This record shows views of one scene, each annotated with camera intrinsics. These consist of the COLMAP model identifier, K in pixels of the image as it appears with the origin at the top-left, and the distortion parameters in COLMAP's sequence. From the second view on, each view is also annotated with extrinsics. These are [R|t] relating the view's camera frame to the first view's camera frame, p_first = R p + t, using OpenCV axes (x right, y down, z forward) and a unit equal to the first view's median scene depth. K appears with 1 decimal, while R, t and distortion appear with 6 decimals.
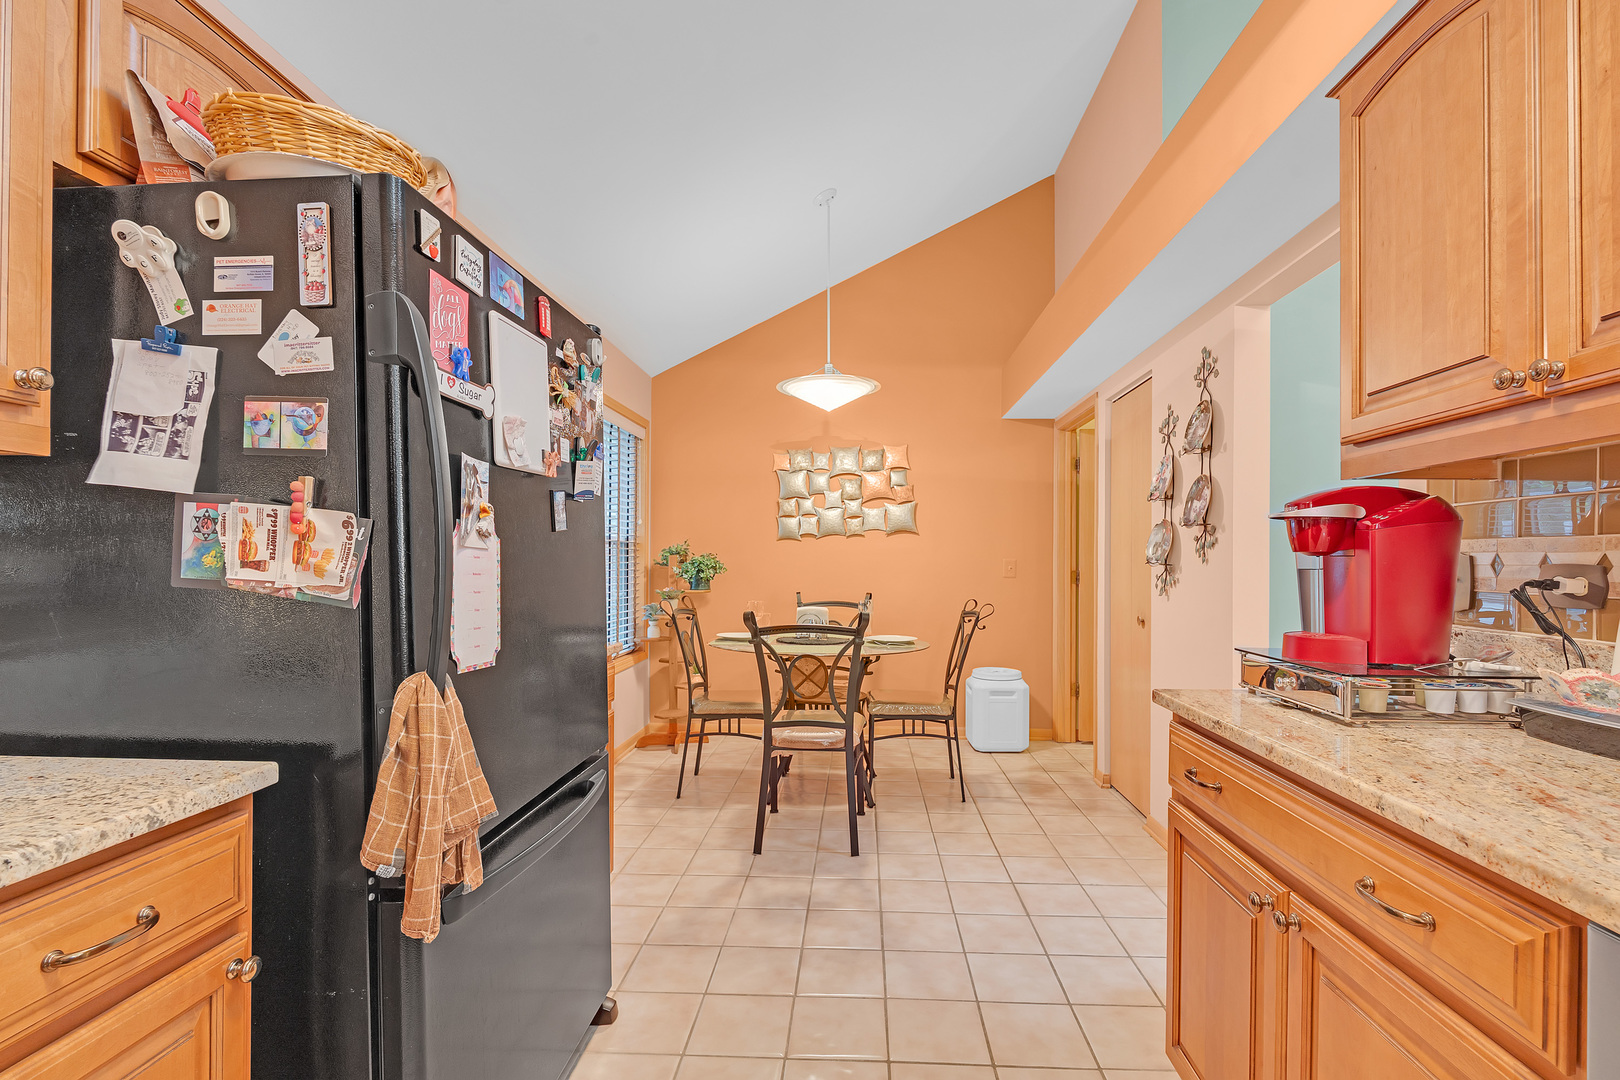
lens RADIAL K [[748.9, 0, 829.5], [0, 748.9, 560.7], [0, 0, 1]] dist [-0.000124, -0.000062]
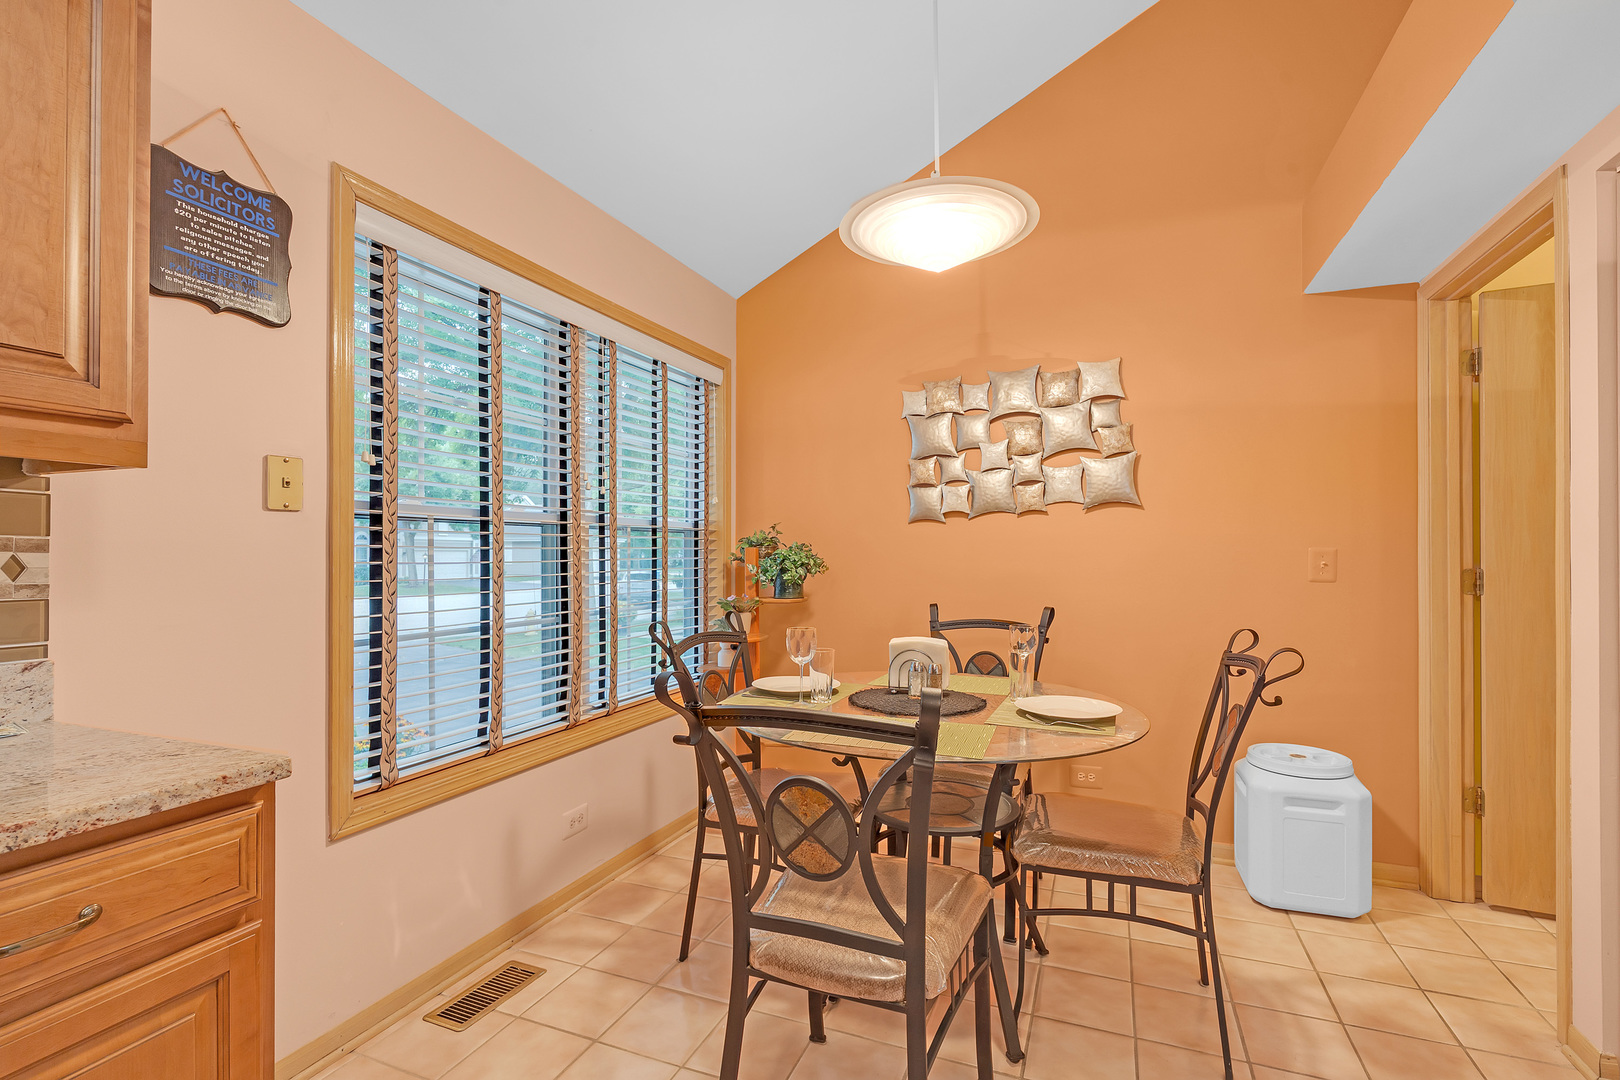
lens RADIAL K [[713.6, 0, 829.7], [0, 713.6, 555.9], [0, 0, 1]] dist [-0.005378, -0.000265]
pose [[0.944006, -0.006885, -0.329857, 0.072599], [0.008012, 0.999966, 0.002056, 0.000044], [0.329831, -0.004584, 0.944029, 0.394080]]
